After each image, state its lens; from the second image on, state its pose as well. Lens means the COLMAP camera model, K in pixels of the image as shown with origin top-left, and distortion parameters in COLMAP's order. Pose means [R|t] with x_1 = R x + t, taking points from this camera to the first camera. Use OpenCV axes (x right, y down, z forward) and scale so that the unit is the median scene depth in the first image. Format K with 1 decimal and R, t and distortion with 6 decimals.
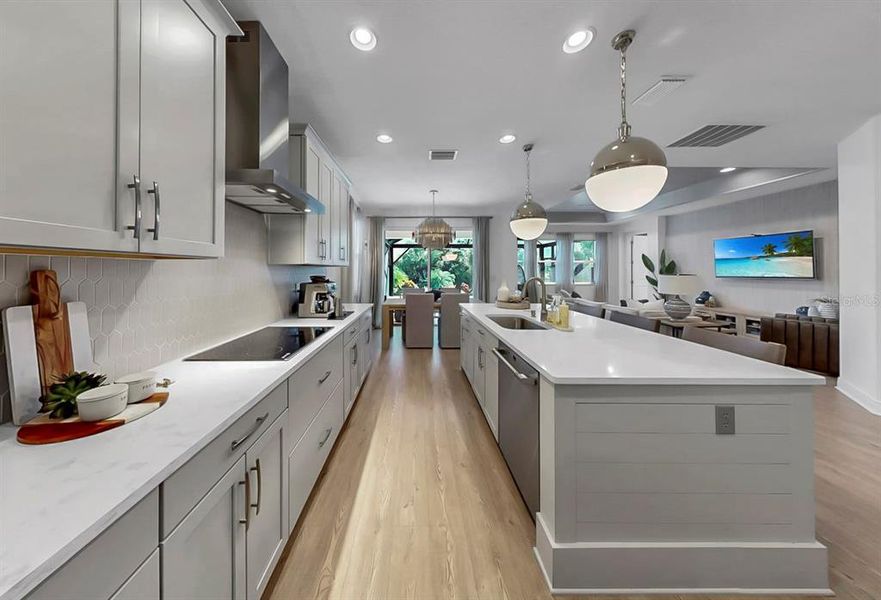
lens RADIAL K [[259.6, 0, 417.6], [0, 259.6, 268.2], [0, 0, 1]] dist [-0.006005, -0.000253]
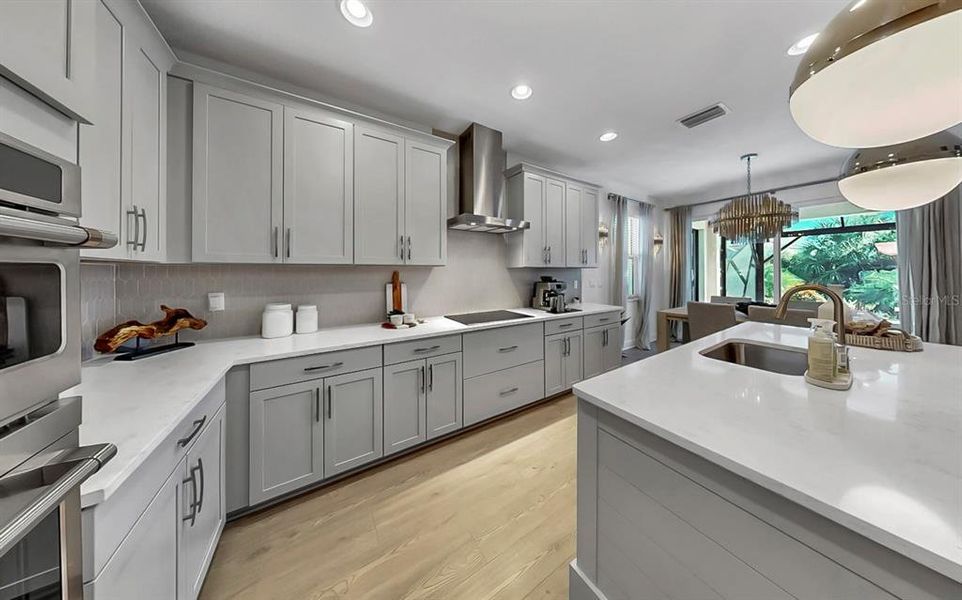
lens RADIAL K [[260.1, 0, 487.6], [0, 260.1, 269.5], [0, 0, 1]] dist [-0.000335, 0.000059]
pose [[0.542497, -0.006195, -0.840035, 0.304196], [0.006365, 0.999974, -0.003264, -0.000526], [0.840034, -0.003576, 0.542522, 0.057587]]
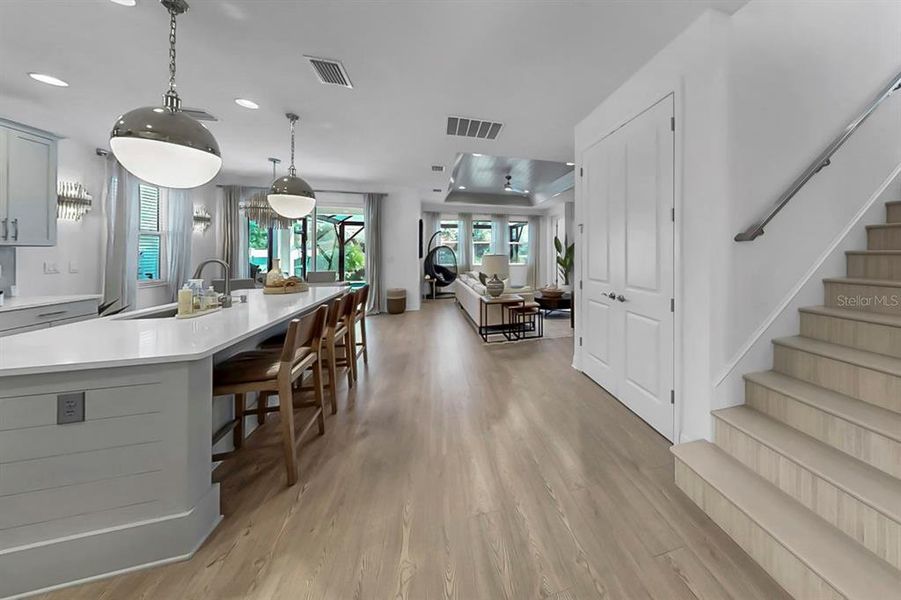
lens RADIAL K [[276.2, 0, 511.4], [0, 276.2, 249.4], [0, 0, 1]] dist [0.001237, 0.000130]
pose [[0.960567, 0.000316, 0.278048, 0.654523], [-0.000517, 1.000000, 0.000650, -0.000357], [-0.278047, -0.000768, 0.960567, -0.117403]]
